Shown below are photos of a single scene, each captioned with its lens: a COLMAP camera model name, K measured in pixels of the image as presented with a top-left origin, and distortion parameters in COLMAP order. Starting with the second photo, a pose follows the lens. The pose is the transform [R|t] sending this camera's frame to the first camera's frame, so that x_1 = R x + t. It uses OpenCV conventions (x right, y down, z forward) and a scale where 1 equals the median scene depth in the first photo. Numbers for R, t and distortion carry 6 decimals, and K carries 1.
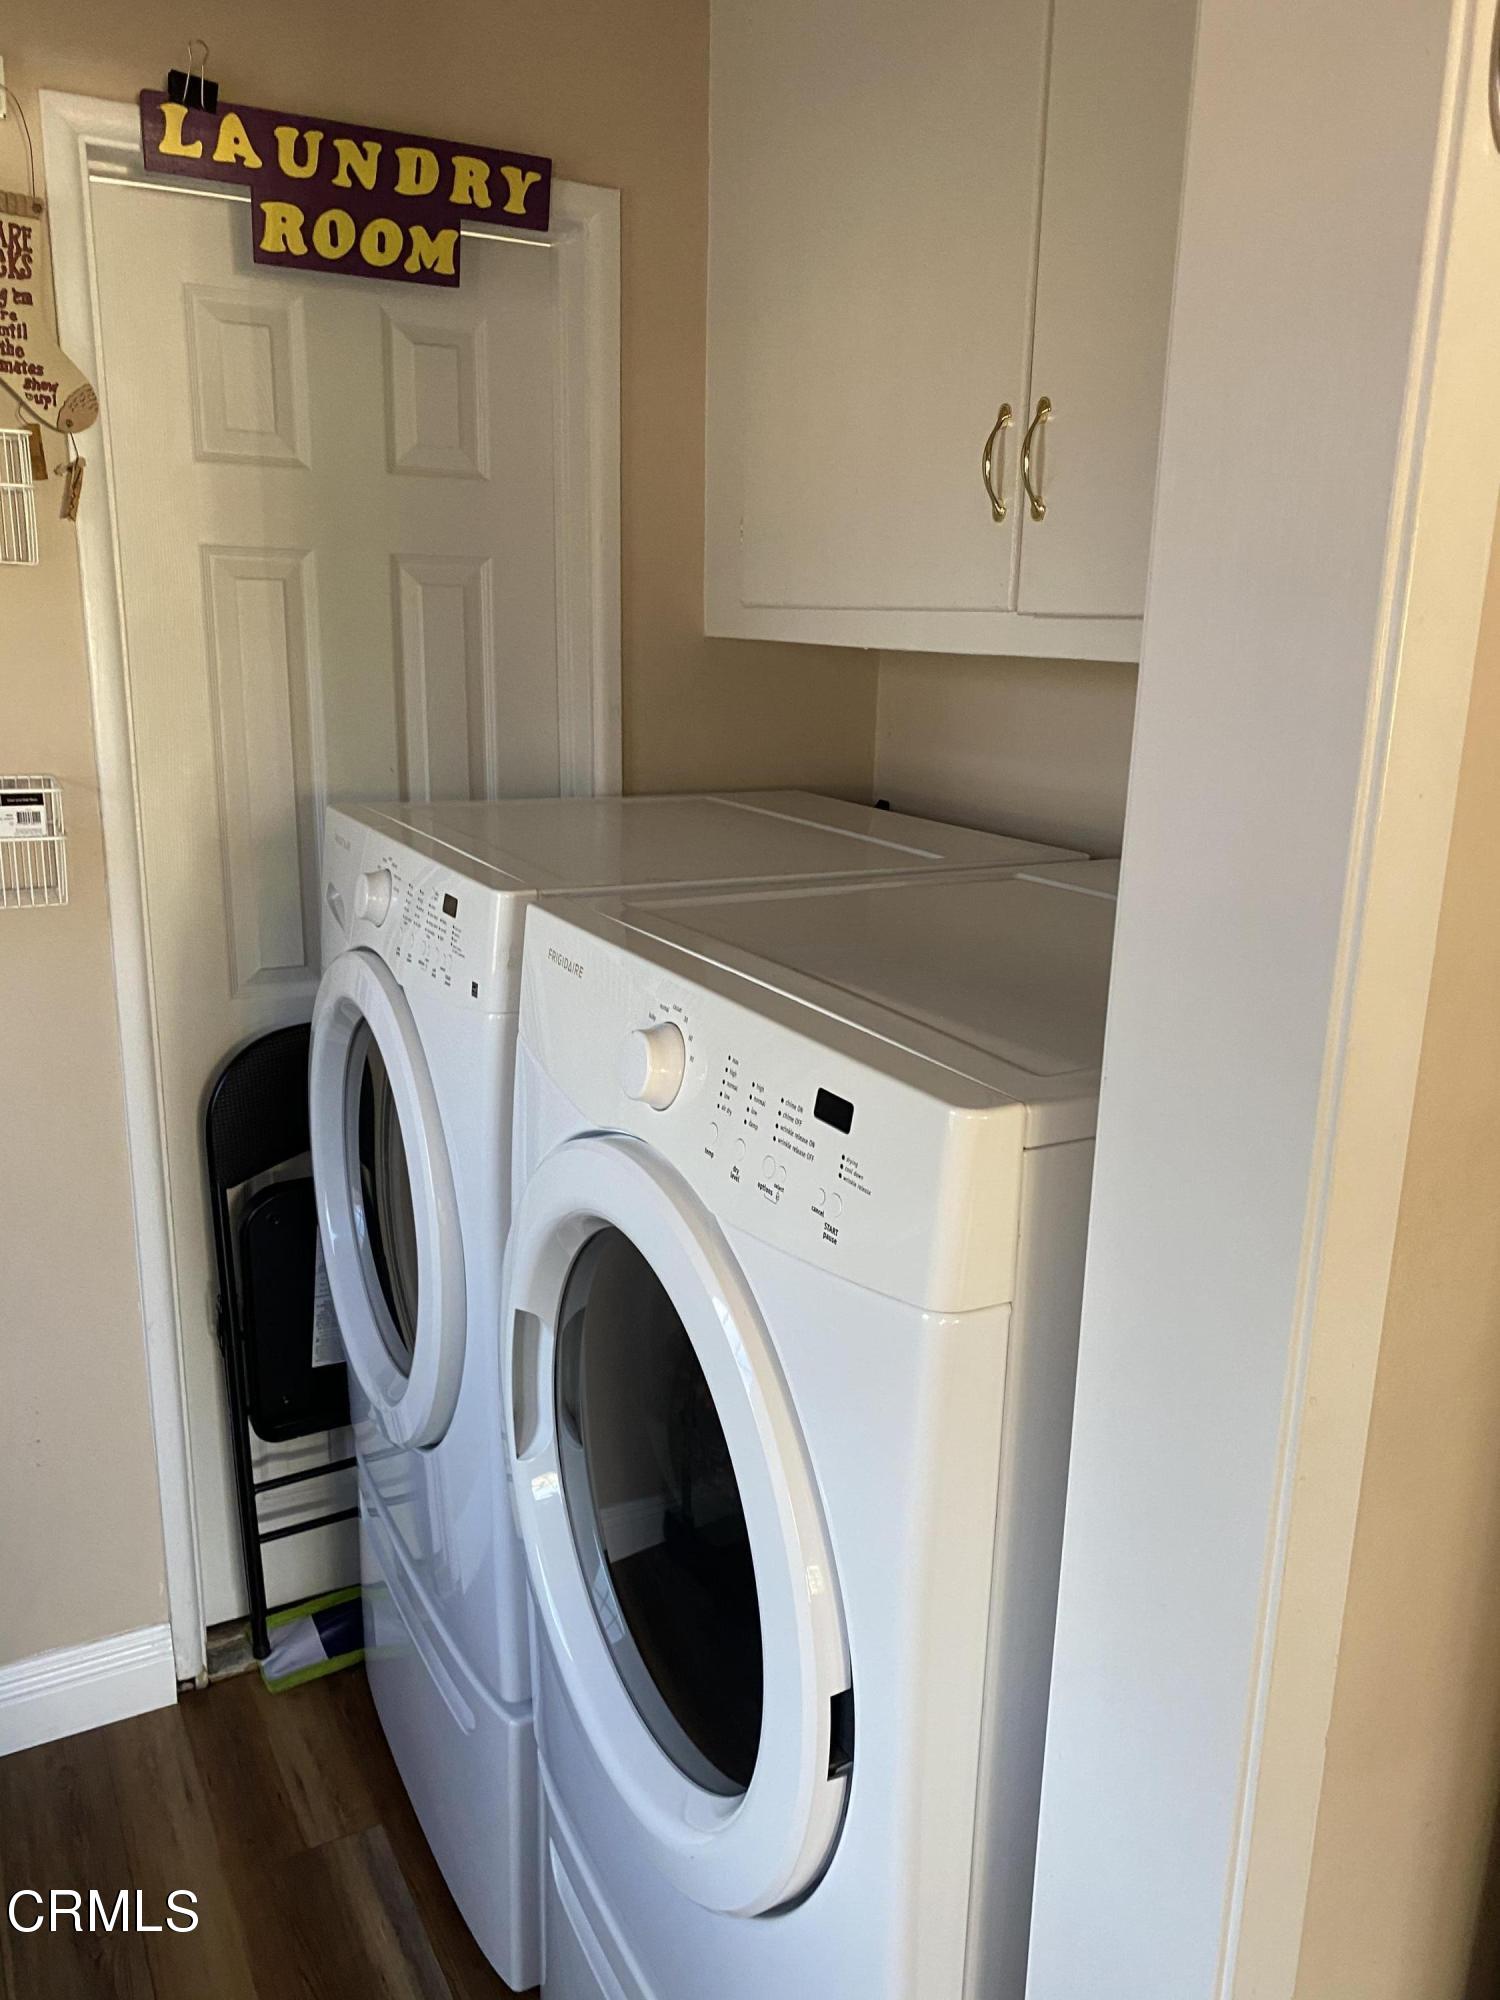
lens RADIAL K [[1536.6, 0, 750.0], [0, 1536.6, 1000.0], [0, 0, 1]] dist [0.033960, -0.000204]
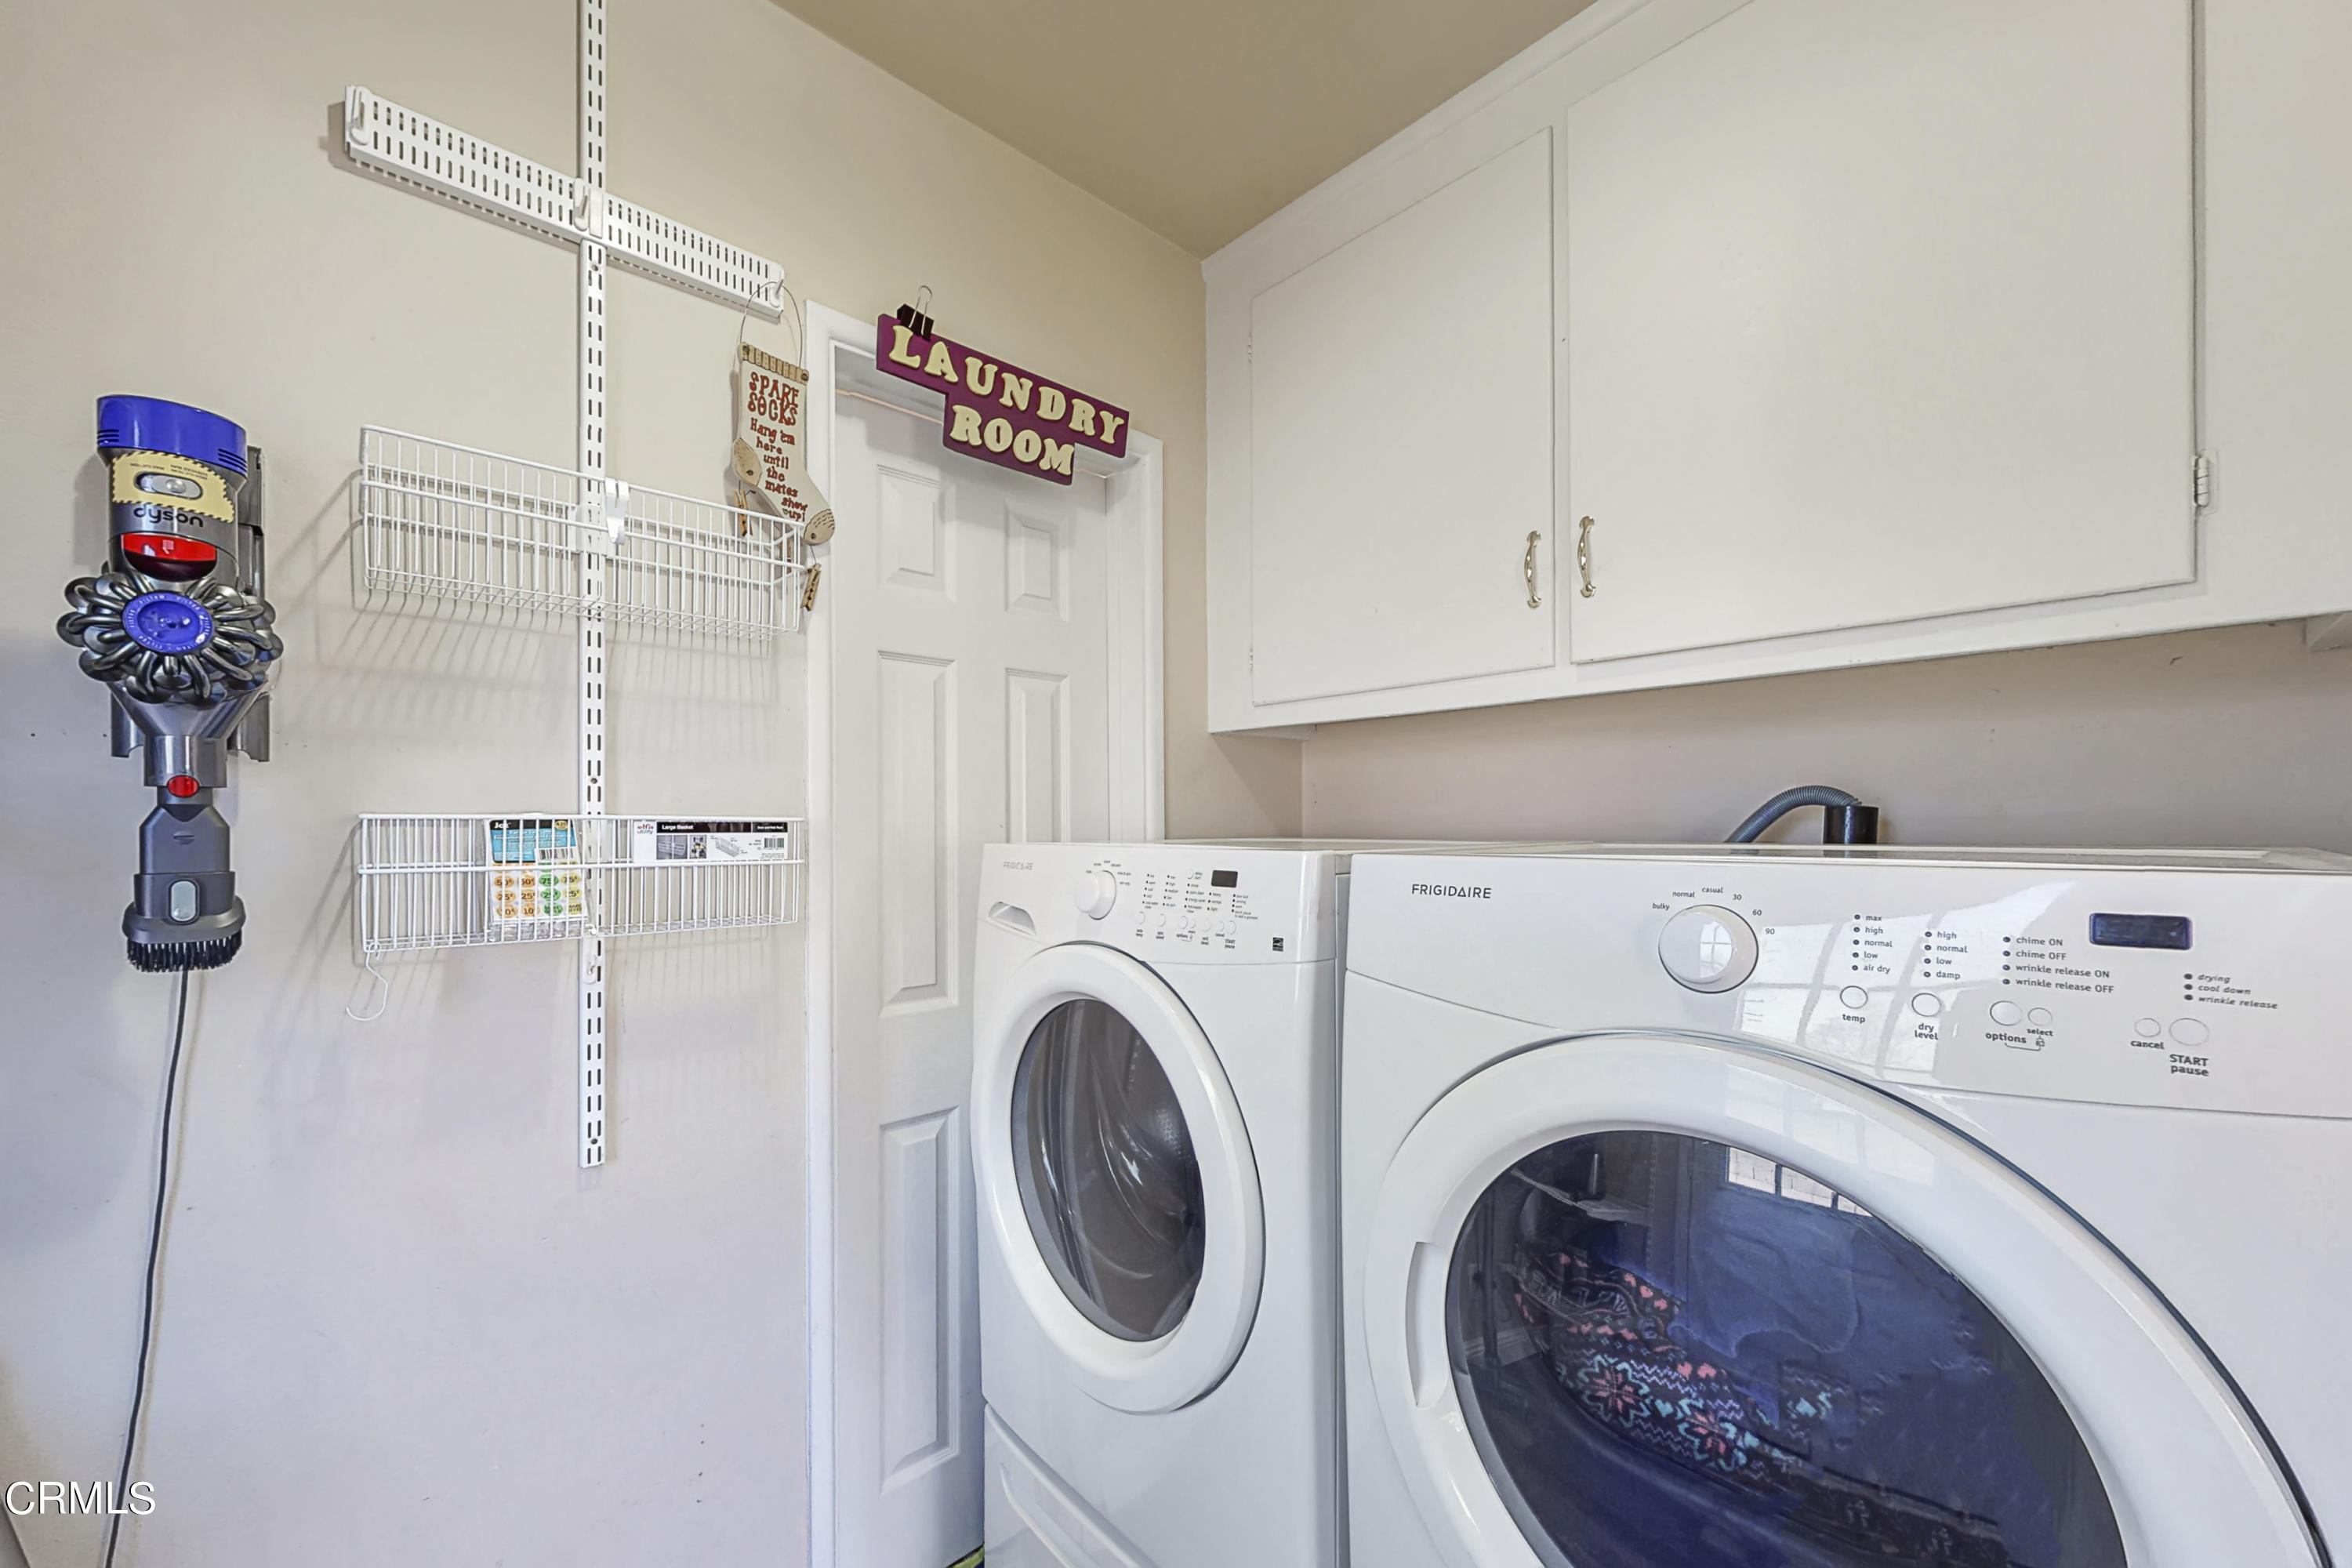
lens RADIAL K [[904.1, 0, 1176.7], [0, 904.1, 821.6], [0, 0, 1]] dist [0.013244, 0.000019]
pose [[0.968880, -0.026021, 0.246160, -0.326206], [0.085307, 0.968638, -0.233374, 0.043432], [-0.232367, 0.247111, 0.940714, 0.291921]]
